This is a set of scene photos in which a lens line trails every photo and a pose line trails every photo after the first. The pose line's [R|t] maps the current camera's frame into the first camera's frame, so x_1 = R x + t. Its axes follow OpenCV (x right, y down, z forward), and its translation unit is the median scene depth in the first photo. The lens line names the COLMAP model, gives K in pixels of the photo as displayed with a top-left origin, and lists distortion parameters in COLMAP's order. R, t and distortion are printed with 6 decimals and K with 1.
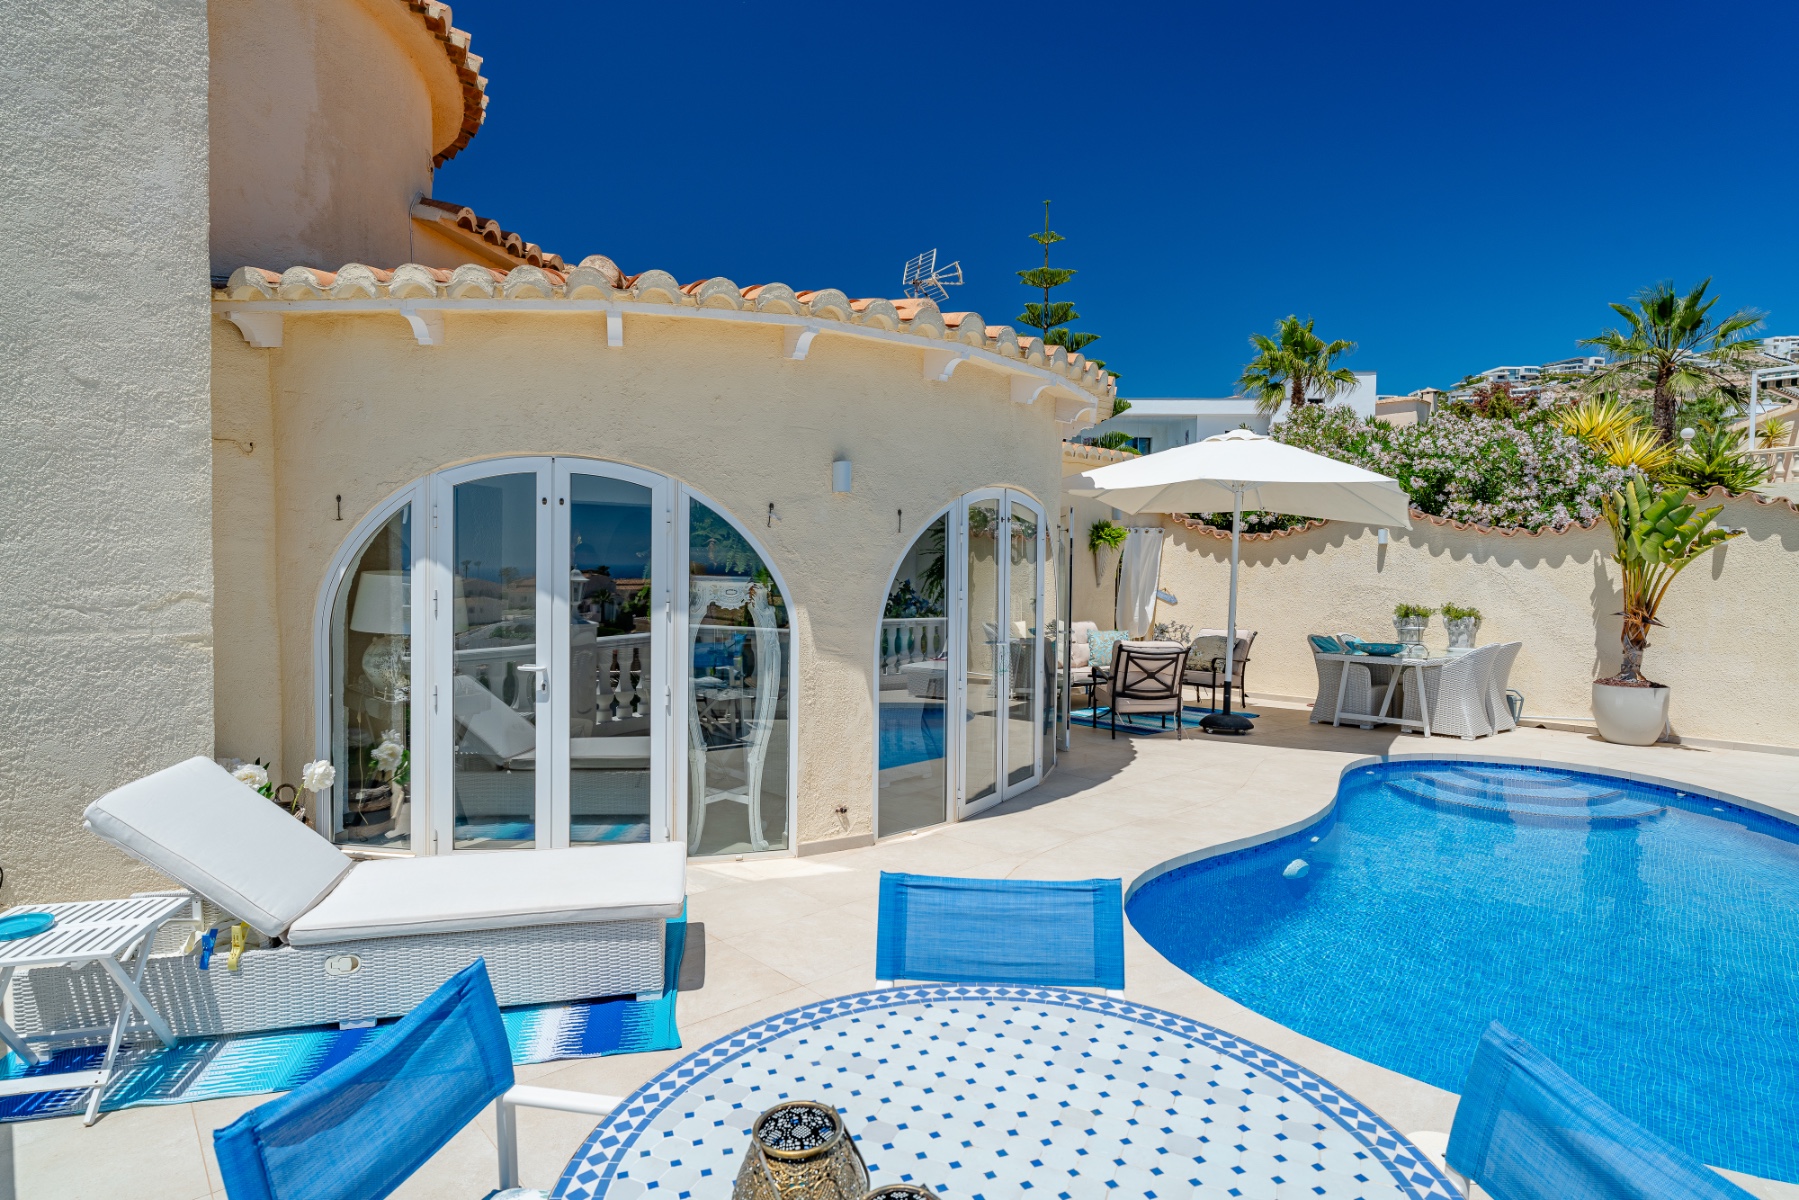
lens RADIAL K [[953.4, 0, 881.9], [0, 953.4, 591.2], [0, 0, 1]] dist [-0.011081, 0.003709]
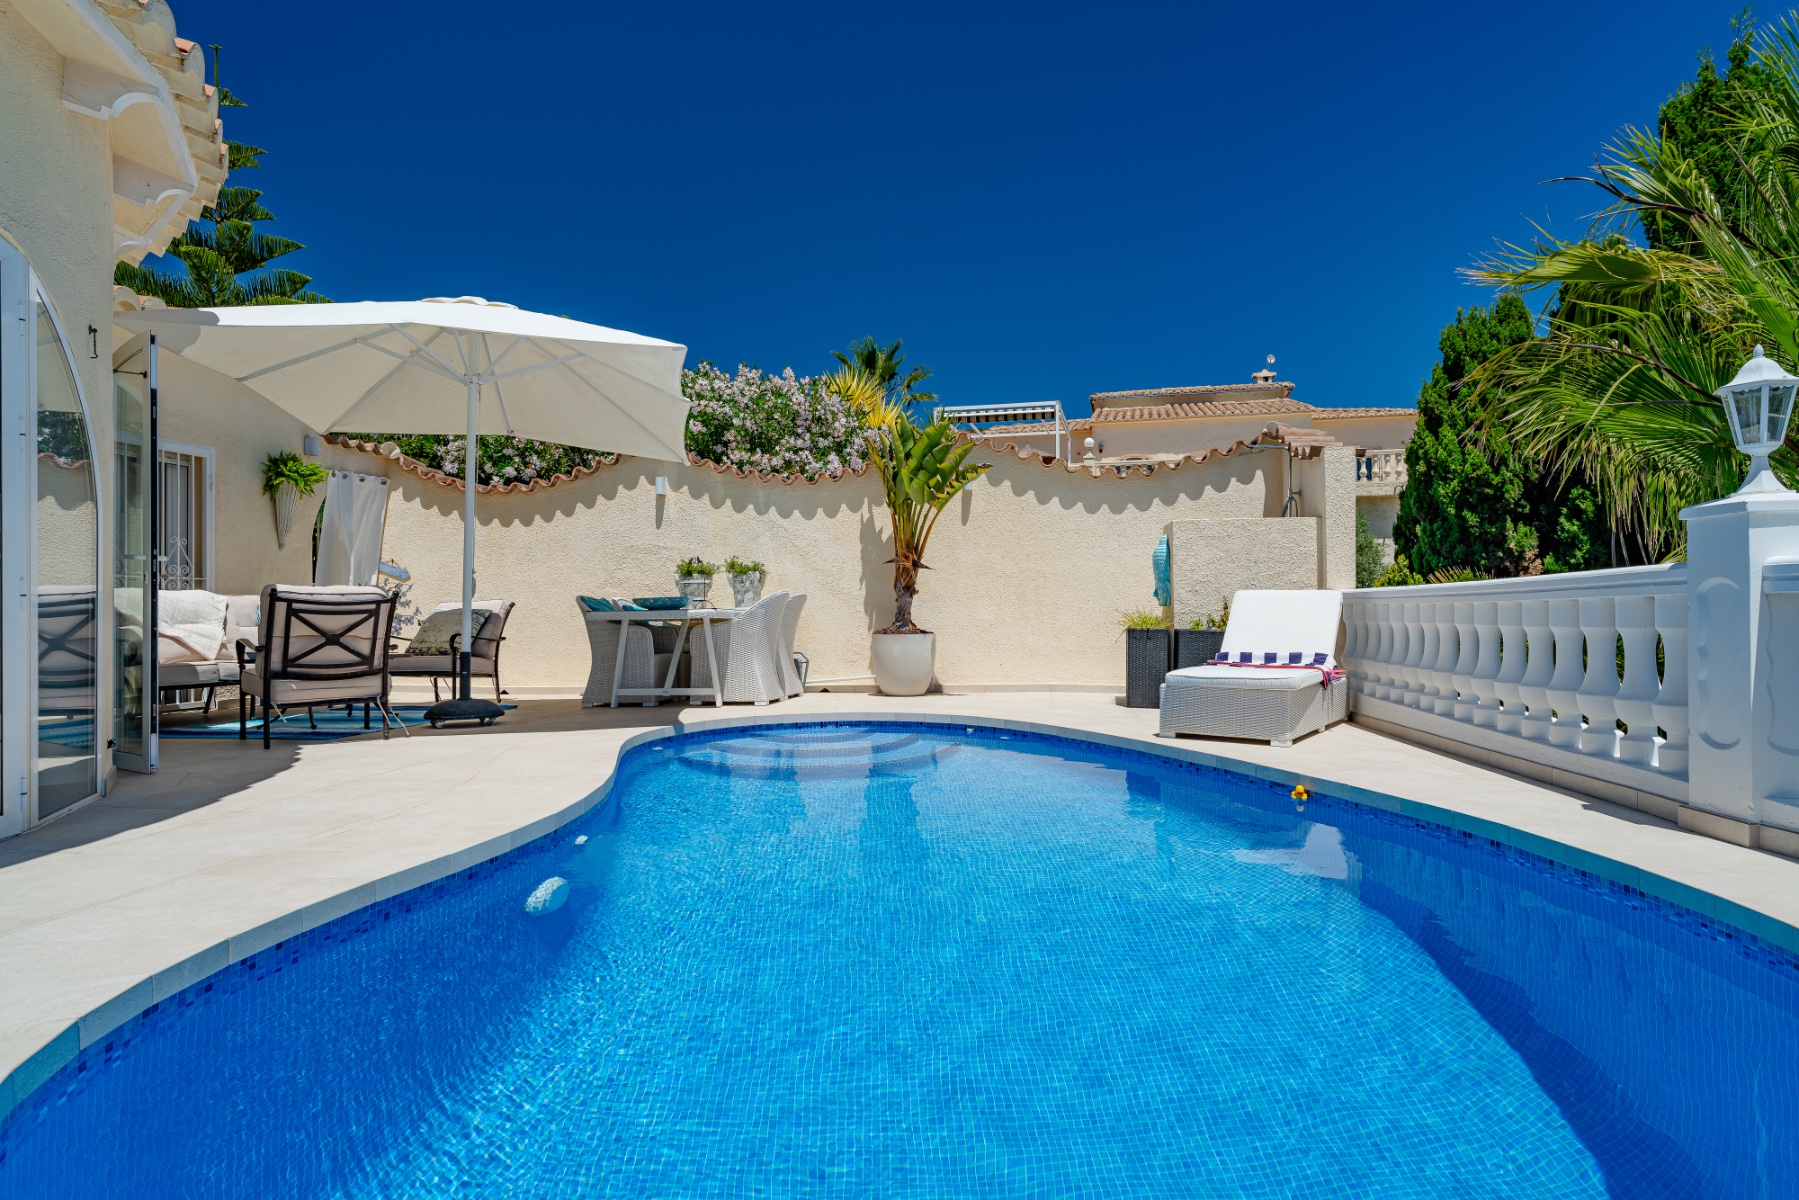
lens RADIAL K [[976.5, 0, 886.5], [0, 976.5, 597.1], [0, 0, 1]] dist [-0.001830, 0.002057]
pose [[0.753280, -0.007269, 0.657660, 0.124258], [0.033422, 0.999070, -0.027239, 0.082657], [-0.656850, 0.042499, 0.752822, 0.255330]]
